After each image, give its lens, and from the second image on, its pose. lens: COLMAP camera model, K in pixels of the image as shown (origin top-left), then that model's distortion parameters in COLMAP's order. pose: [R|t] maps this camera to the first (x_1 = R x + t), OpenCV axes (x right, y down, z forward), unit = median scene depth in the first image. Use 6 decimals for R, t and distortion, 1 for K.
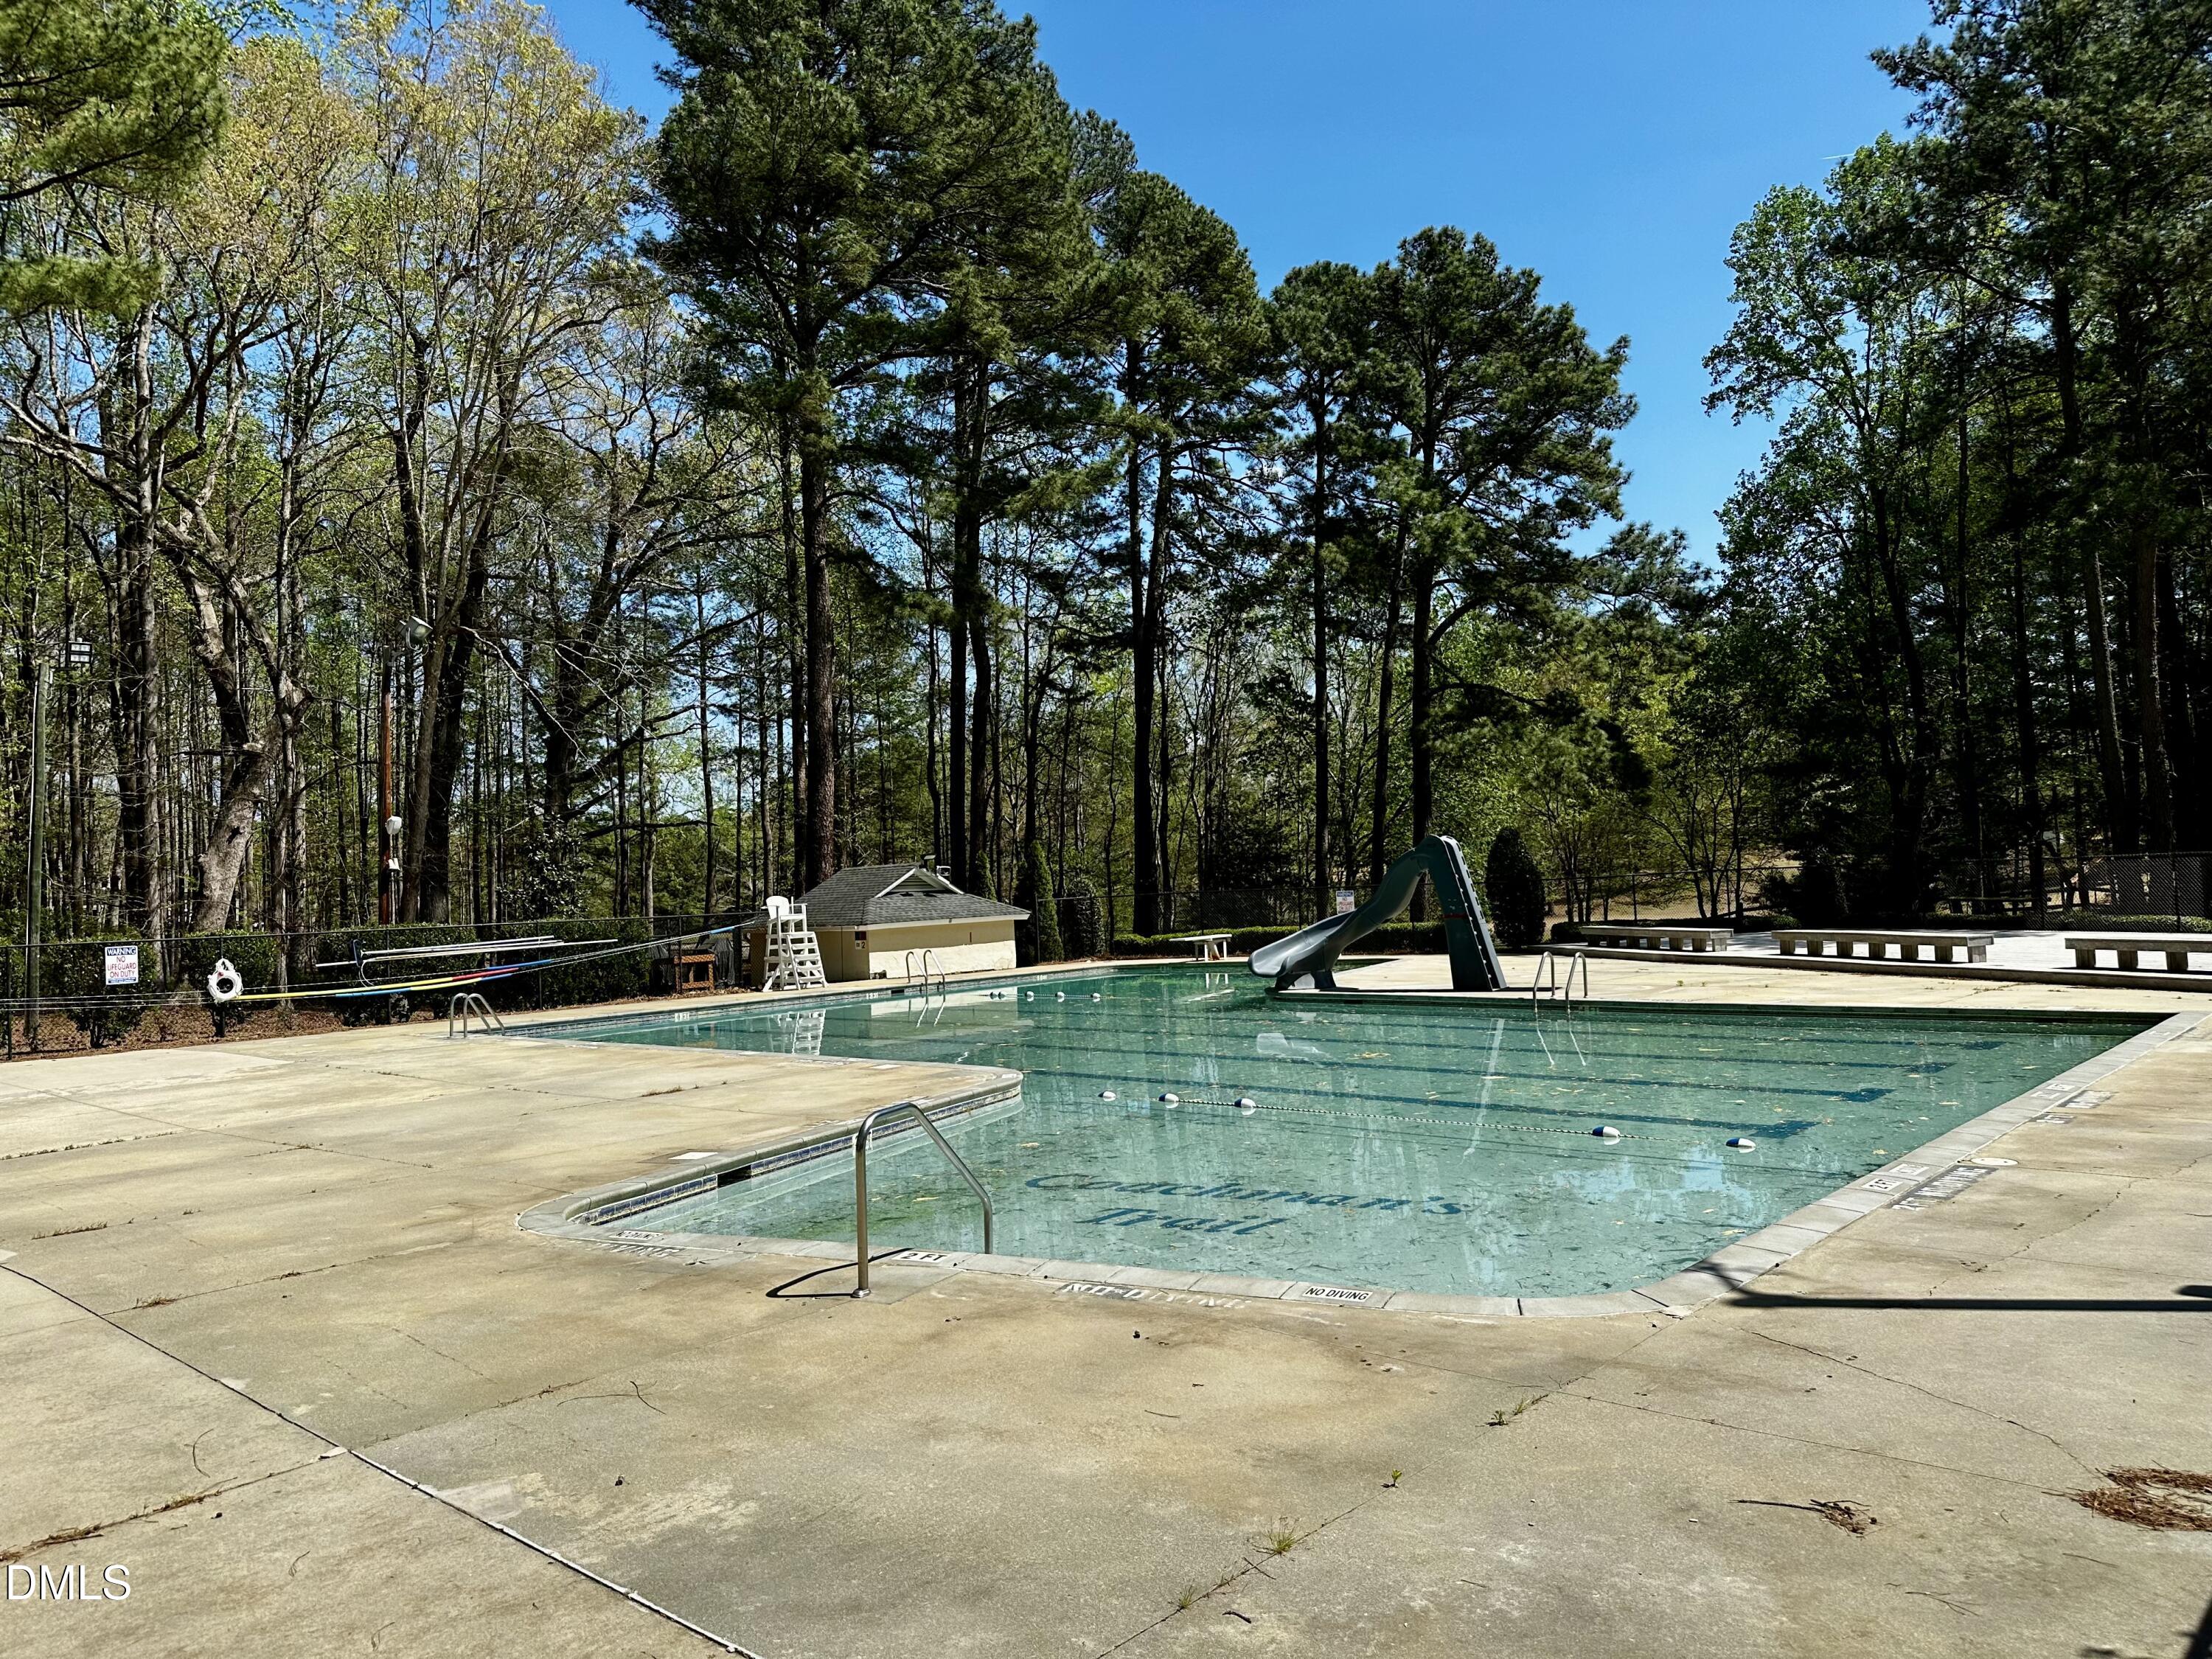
lens RADIAL K [[1565.1, 0, 1106.0], [0, 1565.1, 829.5], [0, 0, 1]] dist [0.123972, -0.199882]
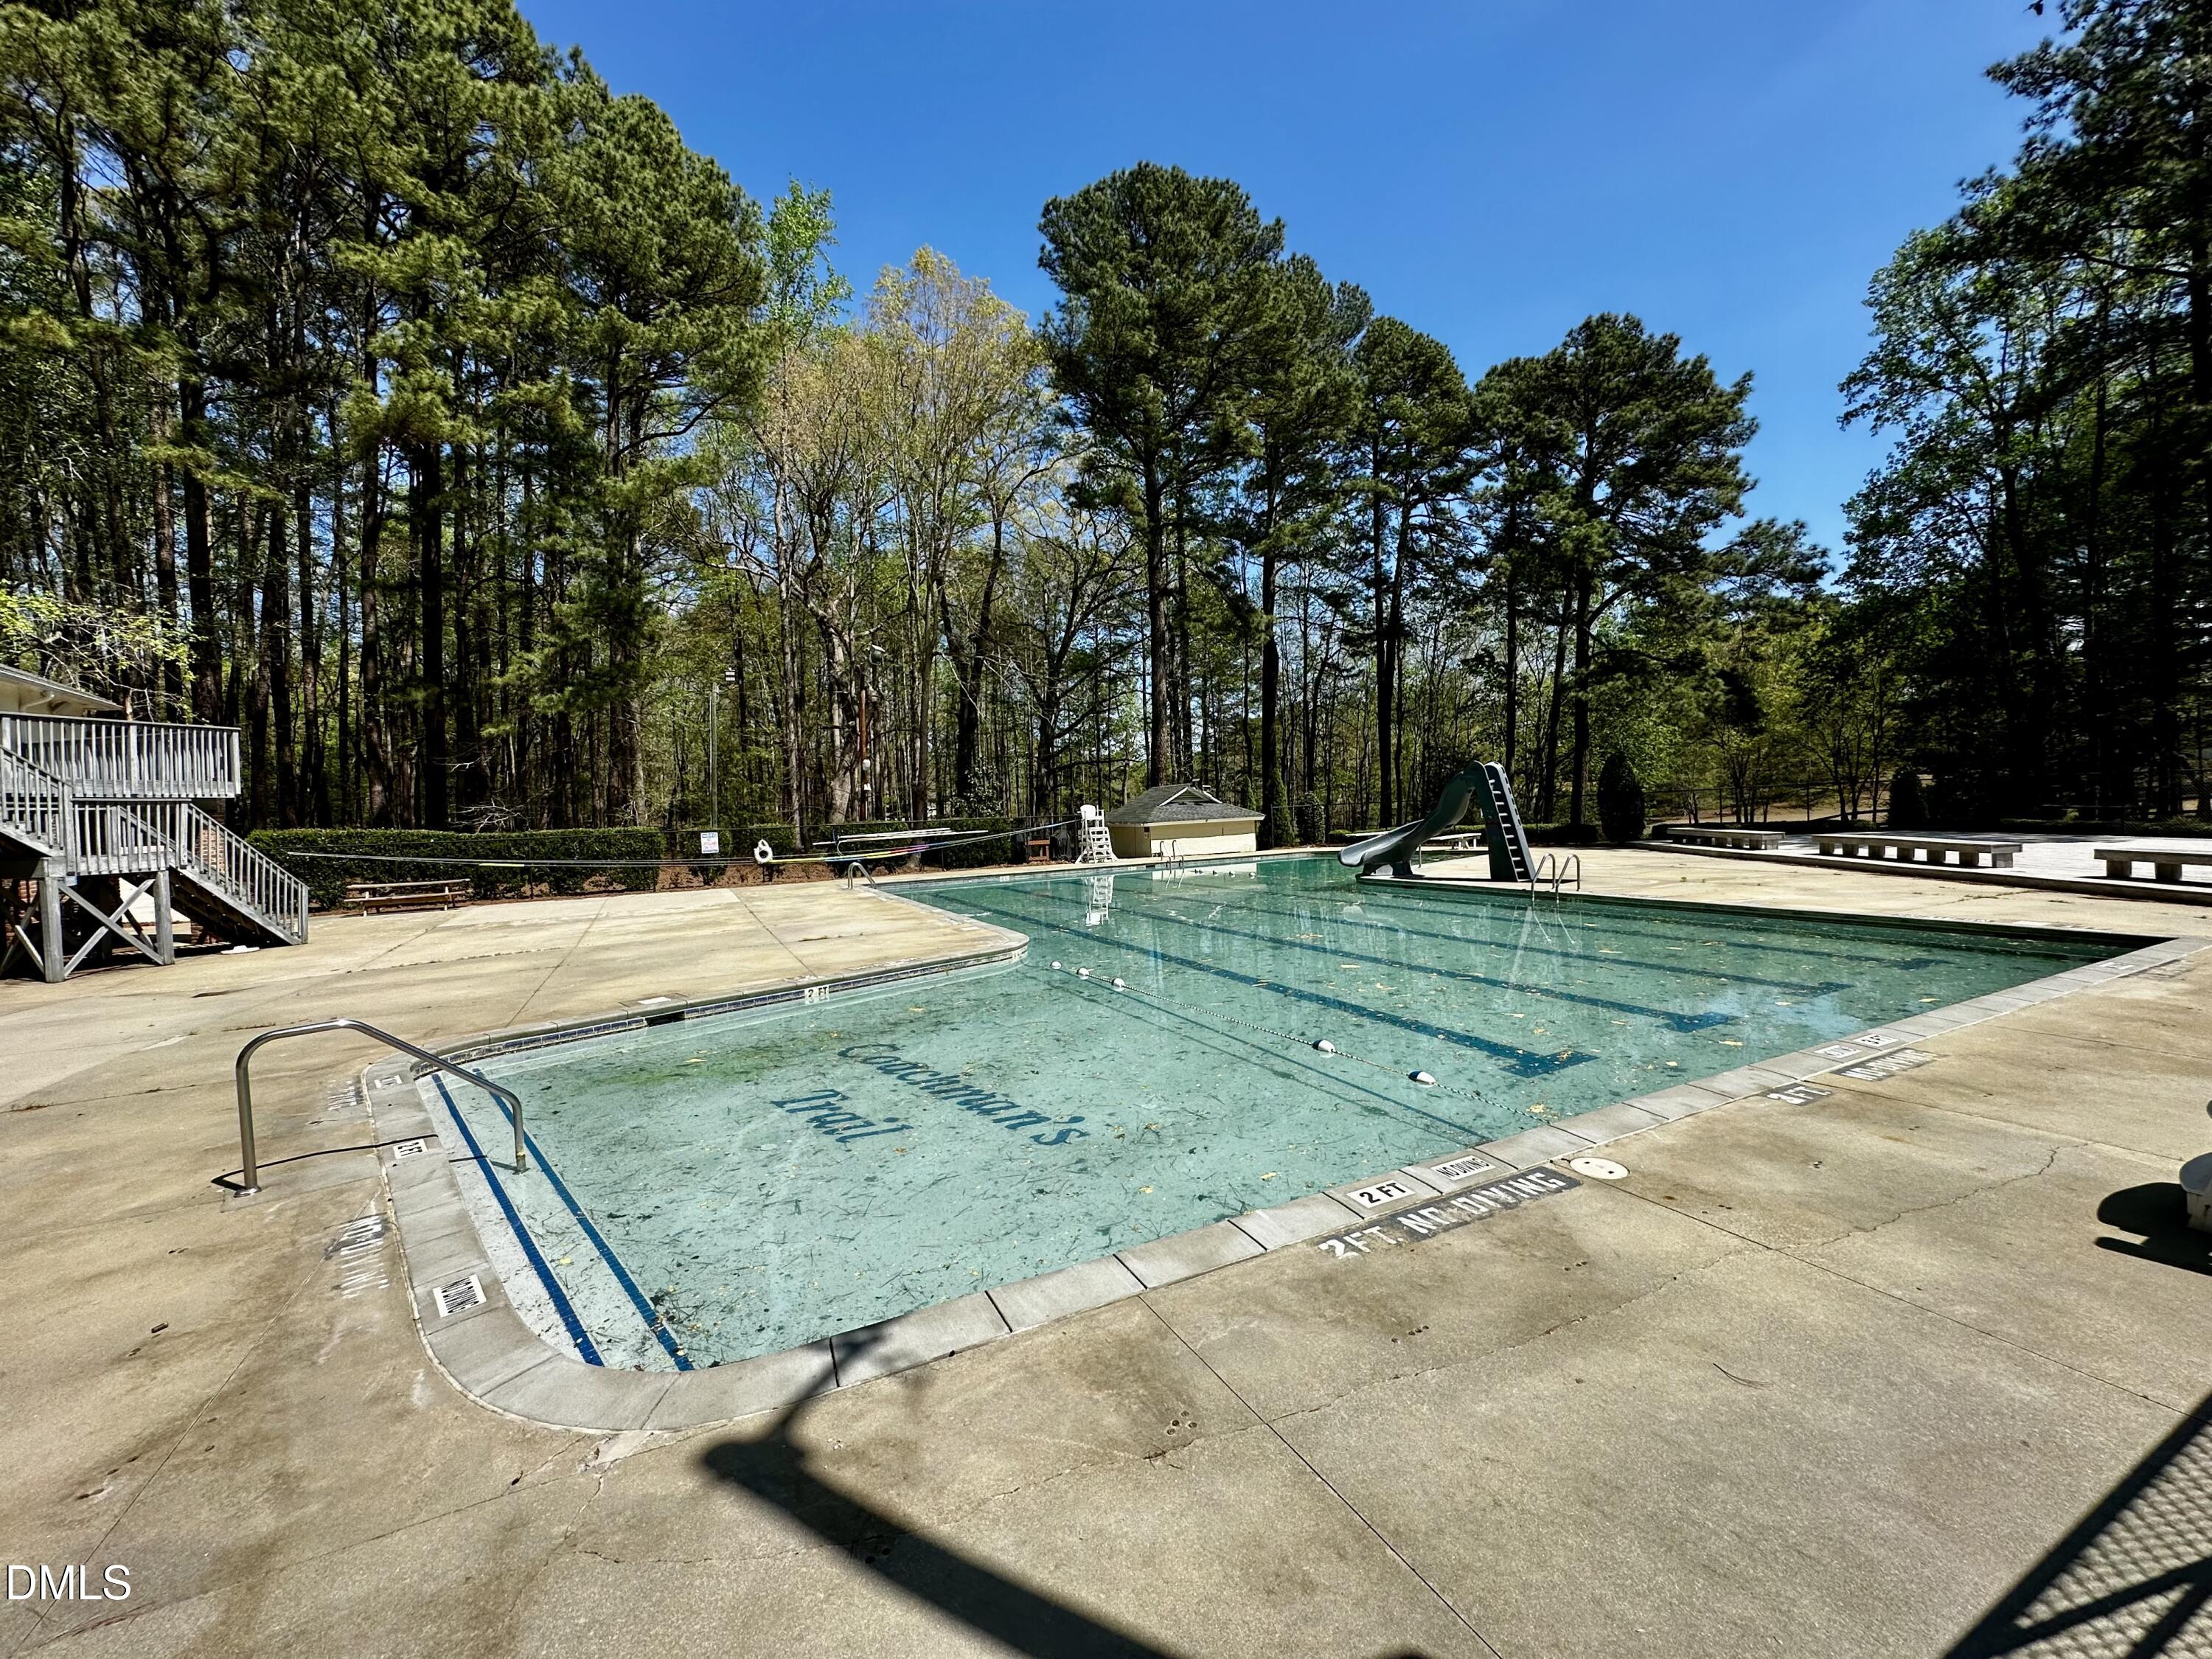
lens RADIAL K [[896.3, 0, 1106.0], [0, 896.3, 829.5], [0, 0, 1]] dist [0.003770, 0.000752]
pose [[0.933809, 0.011882, -0.357574, 0.098834], [0.015357, 0.997196, 0.073241, -0.000086], [0.357442, -0.073884, 0.931008, 0.098685]]
